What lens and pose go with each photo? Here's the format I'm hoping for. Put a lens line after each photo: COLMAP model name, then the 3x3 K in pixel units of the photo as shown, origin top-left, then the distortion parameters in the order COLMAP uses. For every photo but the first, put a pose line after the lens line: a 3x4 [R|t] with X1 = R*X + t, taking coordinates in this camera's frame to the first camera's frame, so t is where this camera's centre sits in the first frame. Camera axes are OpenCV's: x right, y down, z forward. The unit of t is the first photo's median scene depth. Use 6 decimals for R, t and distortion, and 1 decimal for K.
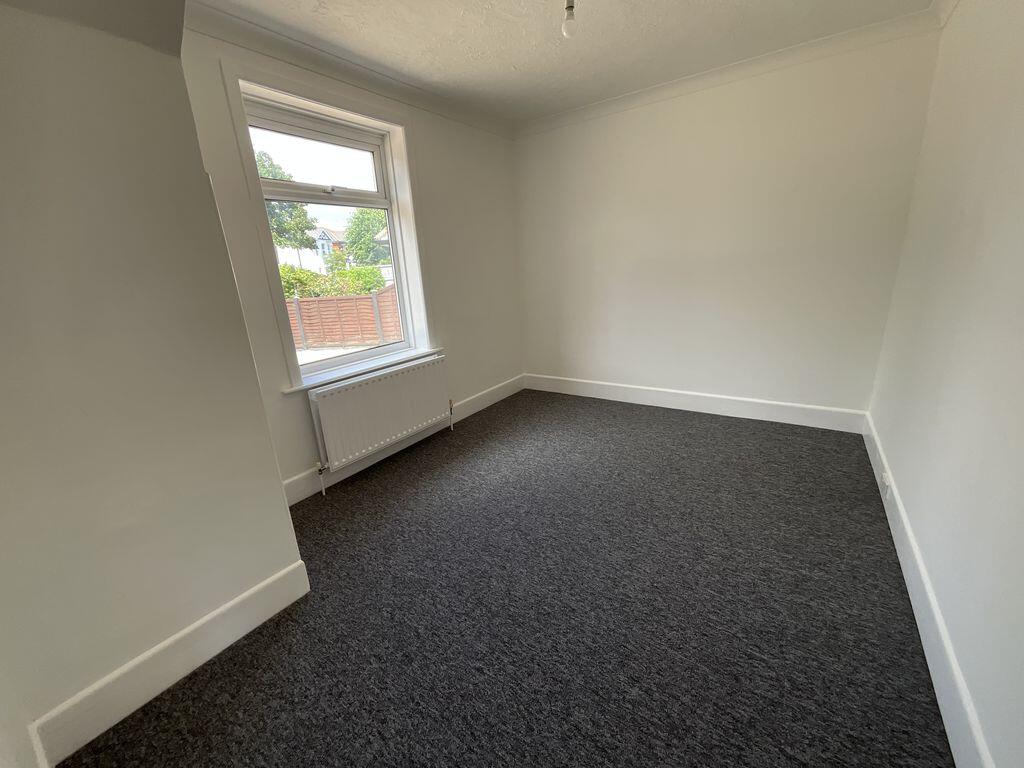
lens RADIAL K [[413.0, 0, 510.3], [0, 413.0, 382.0], [0, 0, 1]] dist [0.000646, 0.001122]
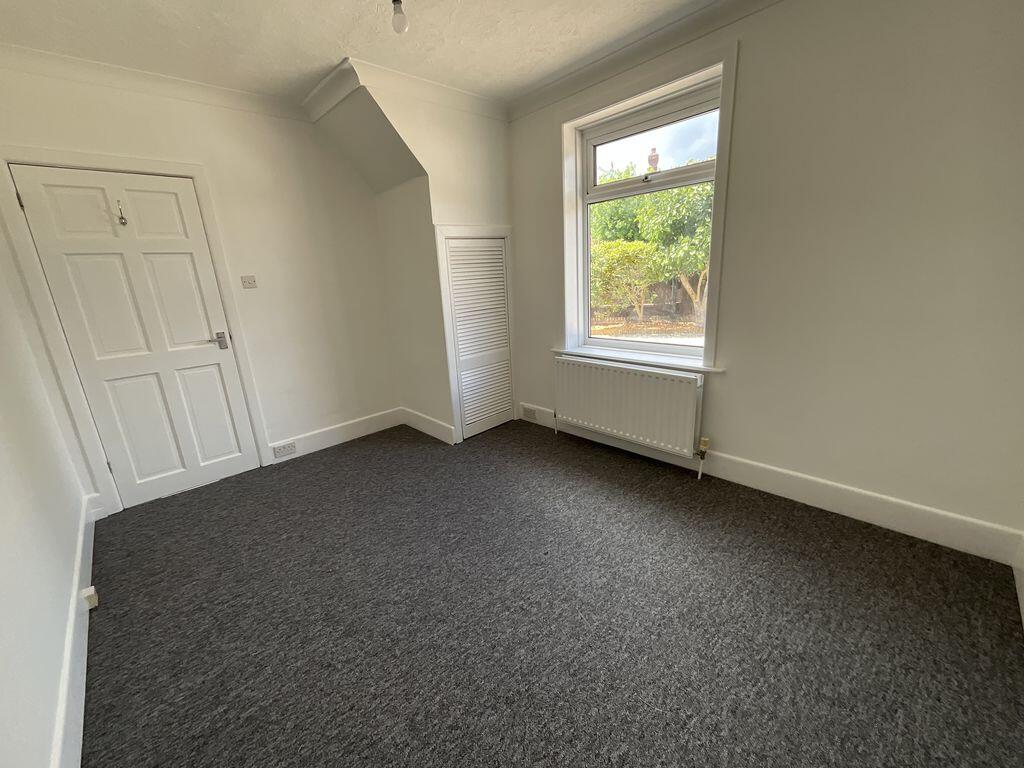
lens RADIAL K [[413.0, 0, 513.4], [0, 413.0, 384.4], [0, 0, 1]] dist [0.000646, 0.001122]
pose [[-0.195605, 0.327694, -0.924314, 0.748669], [-0.204334, 0.908216, 0.365228, -0.325205], [0.959159, 0.260309, -0.110692, 0.971618]]
